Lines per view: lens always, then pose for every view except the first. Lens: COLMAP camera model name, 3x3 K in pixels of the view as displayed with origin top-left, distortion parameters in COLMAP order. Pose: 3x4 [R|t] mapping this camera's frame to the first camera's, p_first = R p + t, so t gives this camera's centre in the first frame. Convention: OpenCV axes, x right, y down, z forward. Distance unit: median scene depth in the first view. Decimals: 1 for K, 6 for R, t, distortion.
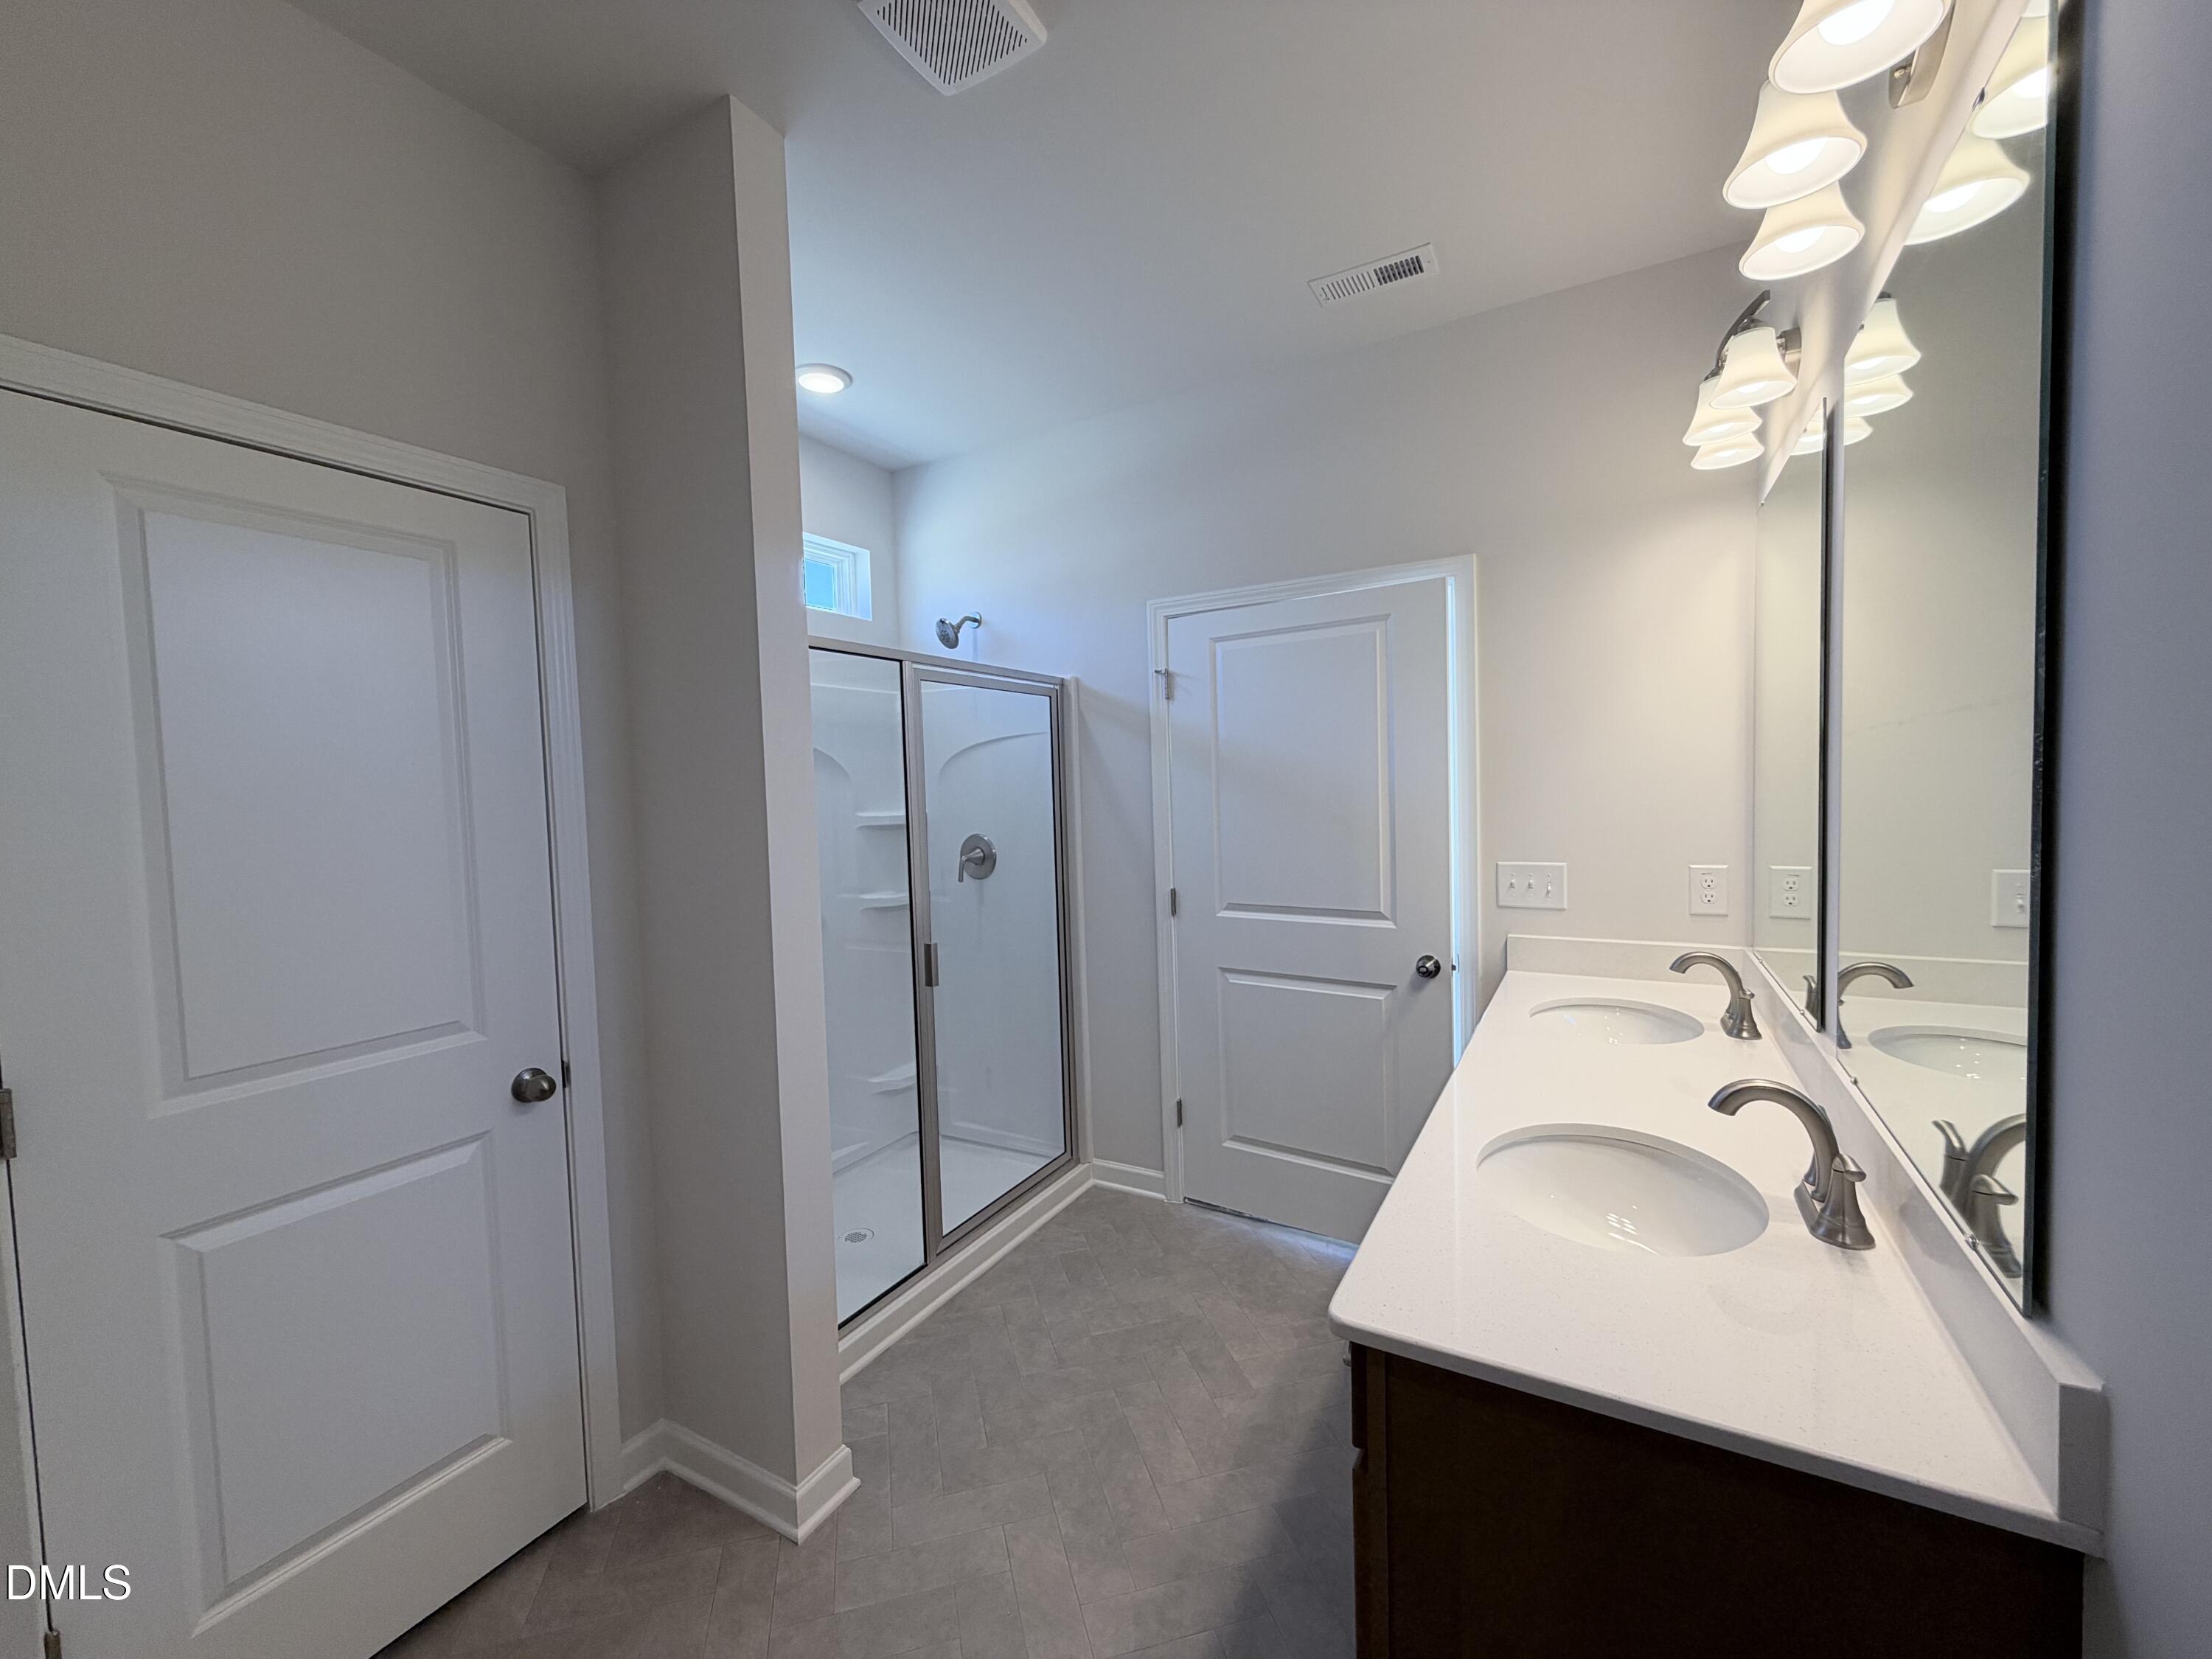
lens RADIAL K [[884.7, 0, 1111.6], [0, 884.7, 833.8], [0, 0, 1]] dist [0.013113, -0.000113]
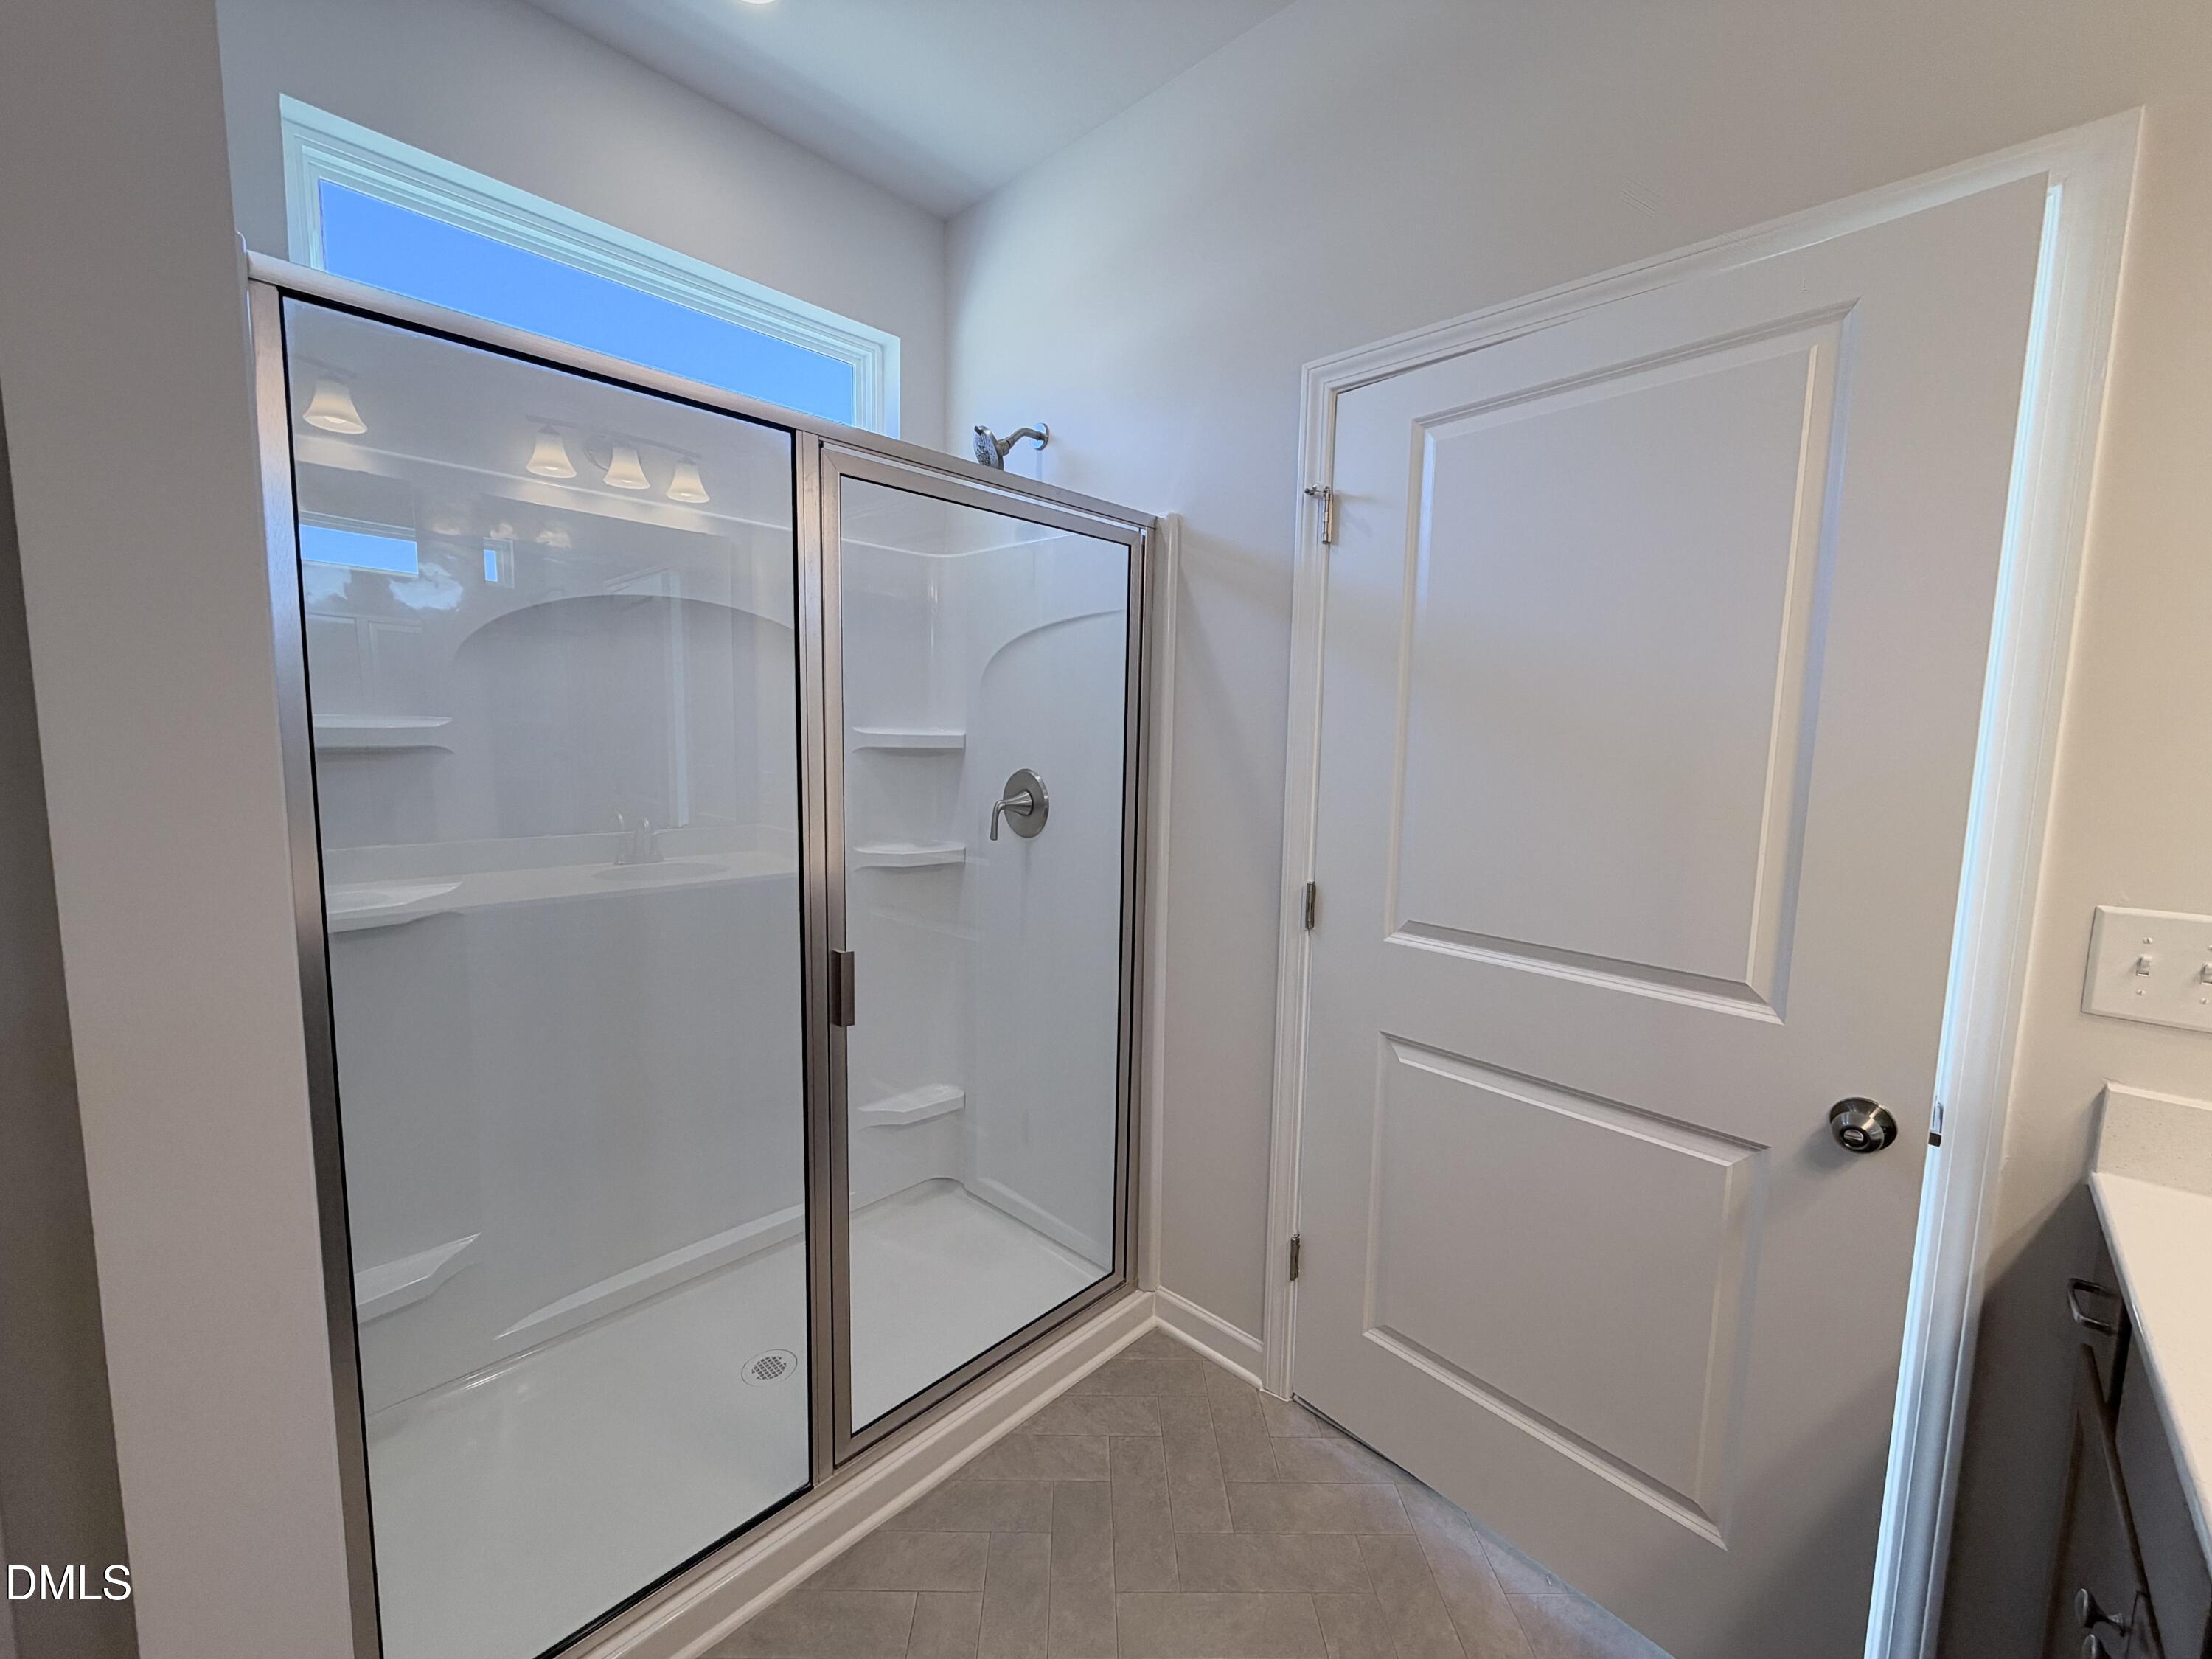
lens RADIAL K [[880.8, 0, 1106.0], [0, 880.8, 829.5], [0, 0, 1]] dist [-0.000786, 0.000059]
pose [[0.969119, 0.077883, -0.233969, 0.071329], [-0.065891, 0.996101, 0.058655, 0.002943], [0.237625, -0.041427, 0.970473, 0.417657]]
